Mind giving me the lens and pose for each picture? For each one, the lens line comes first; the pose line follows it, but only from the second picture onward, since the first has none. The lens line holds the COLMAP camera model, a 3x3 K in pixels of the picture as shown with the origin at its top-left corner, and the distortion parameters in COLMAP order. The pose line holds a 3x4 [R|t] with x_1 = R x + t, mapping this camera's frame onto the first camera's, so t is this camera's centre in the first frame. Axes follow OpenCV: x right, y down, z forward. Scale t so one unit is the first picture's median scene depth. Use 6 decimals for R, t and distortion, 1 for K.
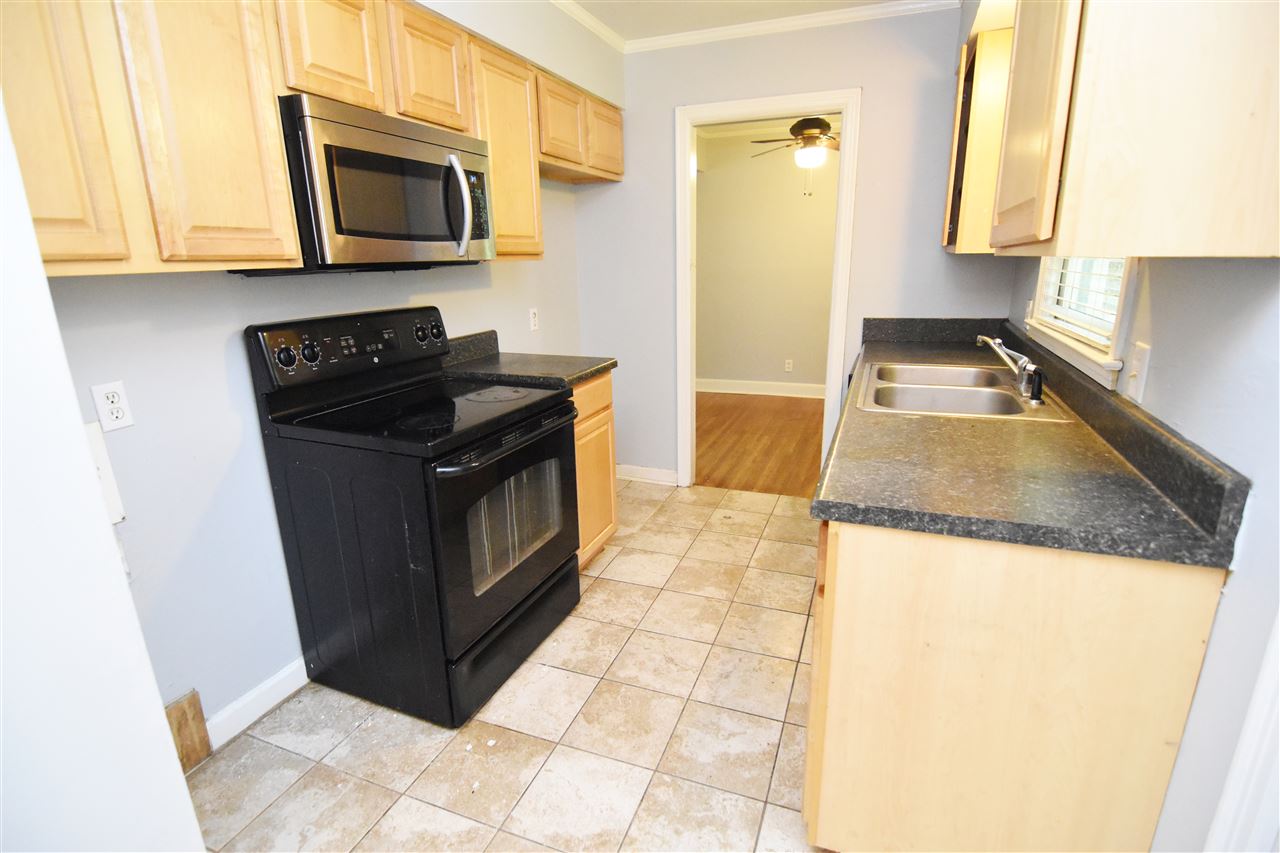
lens RADIAL K [[616.3, 0, 642.1], [0, 616.3, 426.2], [0, 0, 1]] dist [-0.003569, -0.012073]
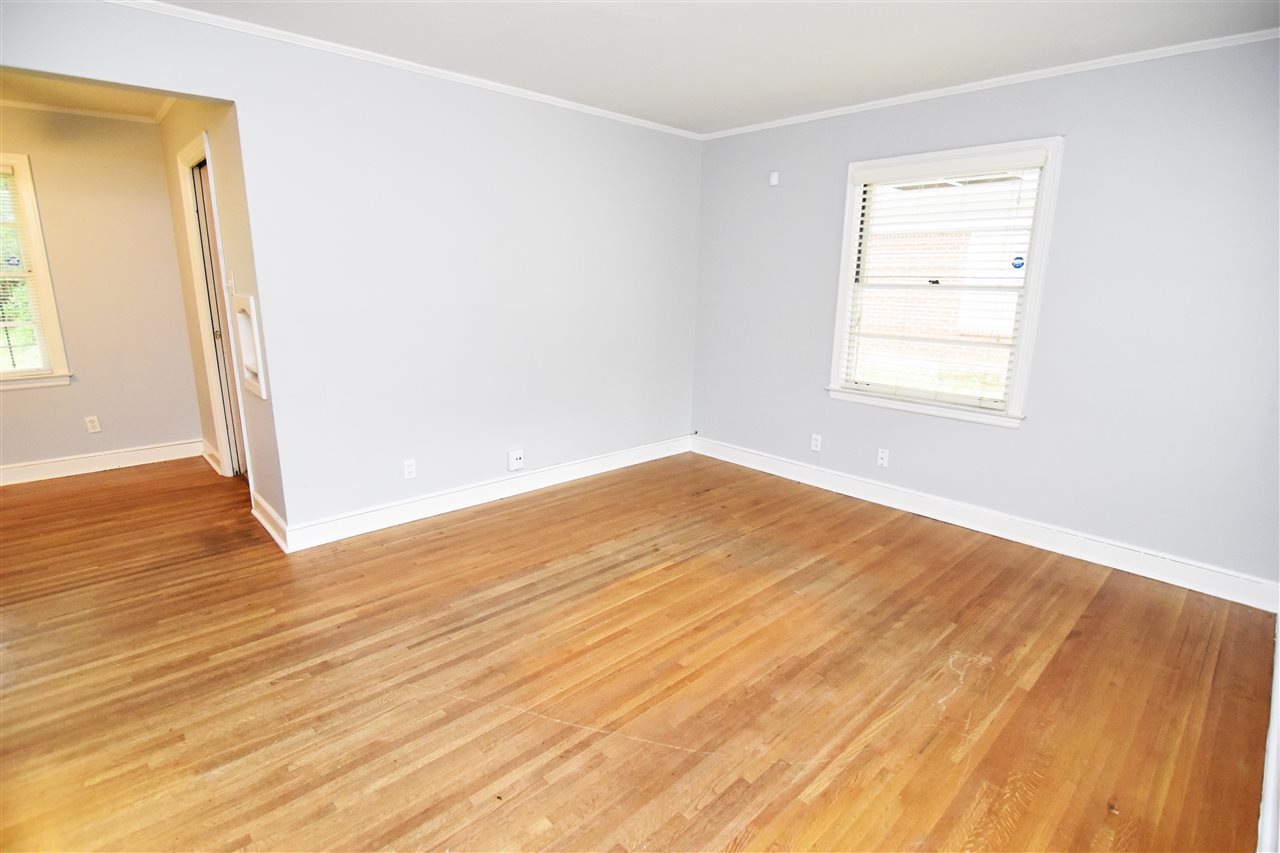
lens RADIAL K [[616.3, 0, 642.1], [0, 616.3, 426.2], [0, 0, 1]] dist [-0.003569, -0.012073]
pose [[-0.904029, -0.088053, 0.418304, -0.818263], [0.120313, 0.886586, 0.446644, -0.362780], [-0.410191, 0.454106, -0.790905, 1.378746]]
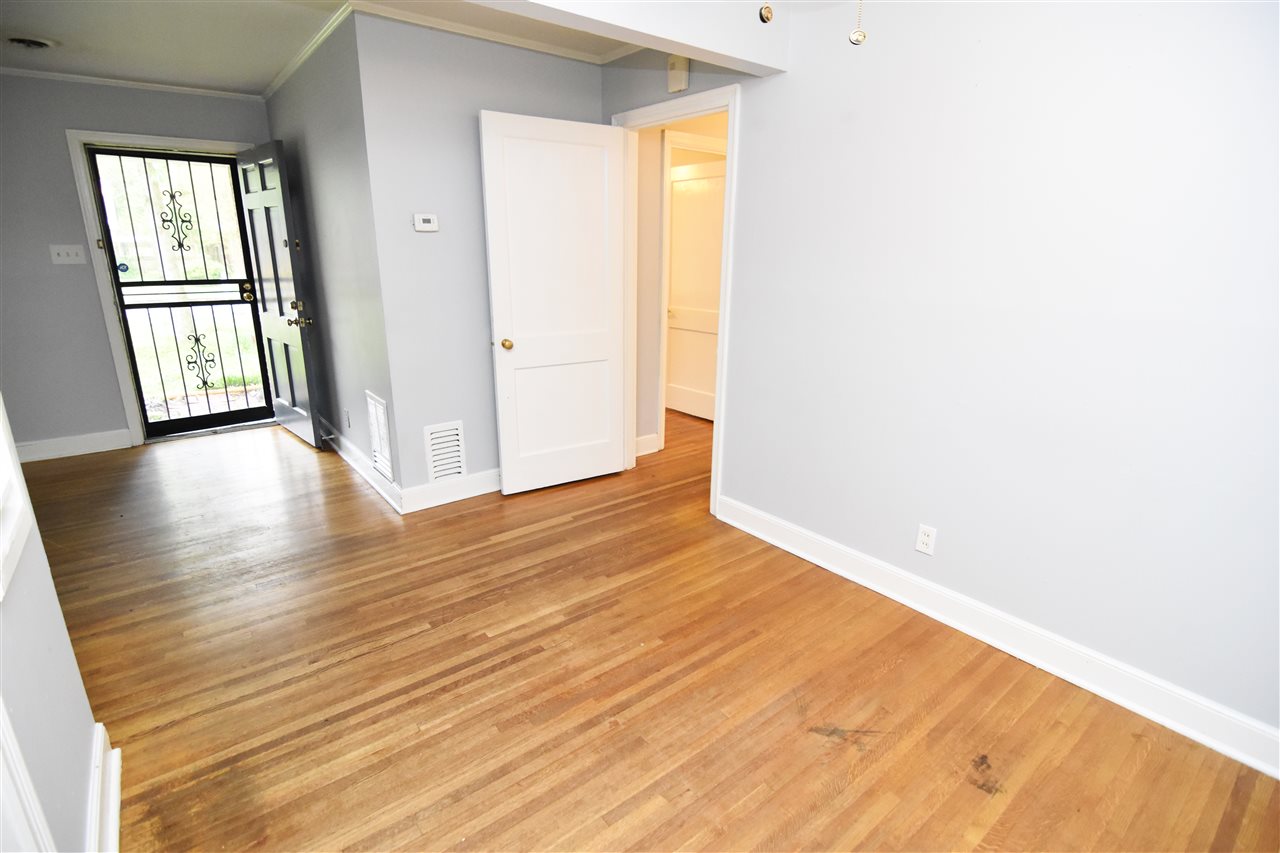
lens RADIAL K [[616.3, 0, 642.1], [0, 616.3, 426.2], [0, 0, 1]] dist [-0.003569, -0.012073]
pose [[0.865716, 0.173073, -0.469660, 0.375512], [-0.165498, 0.984518, 0.057741, -0.243916], [0.472383, 0.027741, 0.880957, 0.815354]]
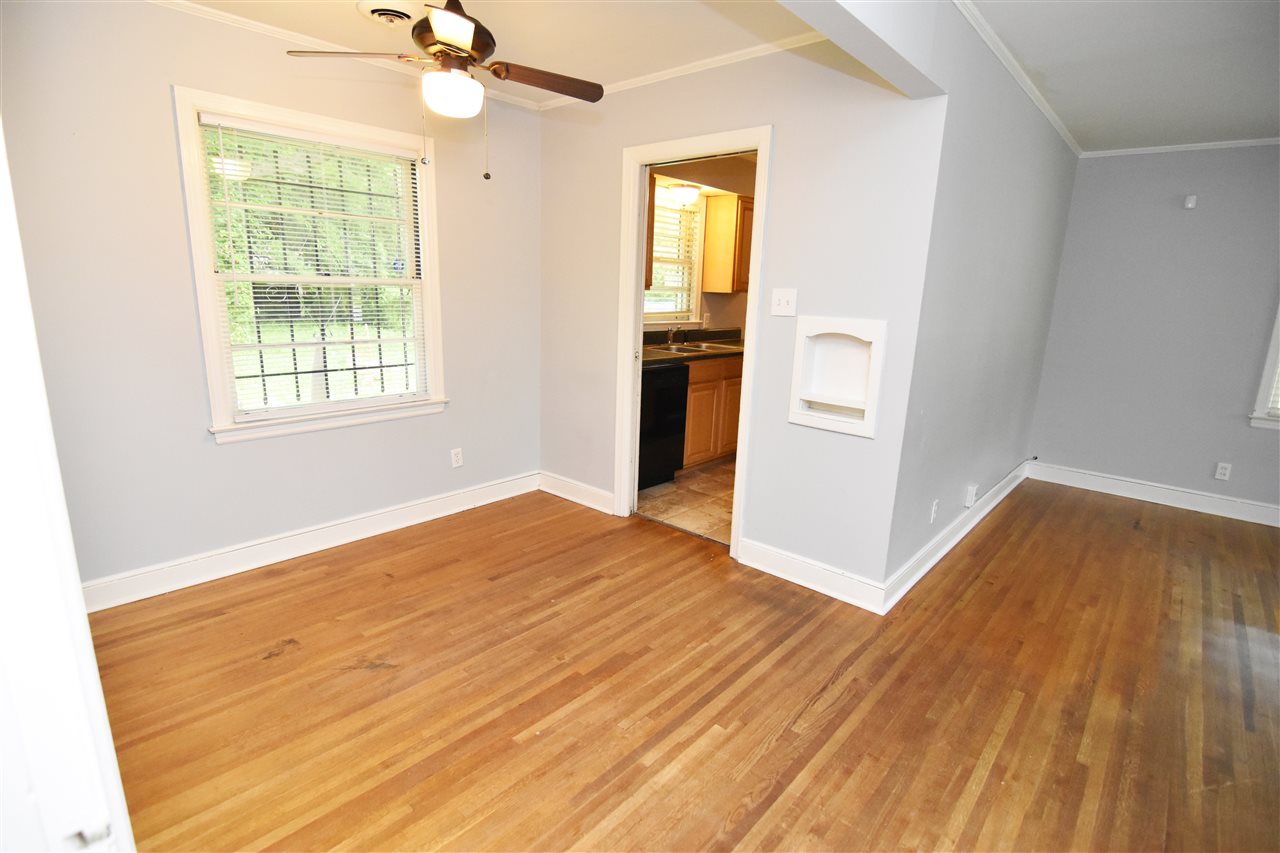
lens RADIAL K [[616.3, 0, 642.1], [0, 616.3, 426.2], [0, 0, 1]] dist [-0.003569, -0.012073]
pose [[-0.937401, -0.082123, 0.338432, -0.071171], [0.083540, 0.890397, 0.447454, -0.436267], [-0.338085, 0.447716, -0.827798, 1.576054]]
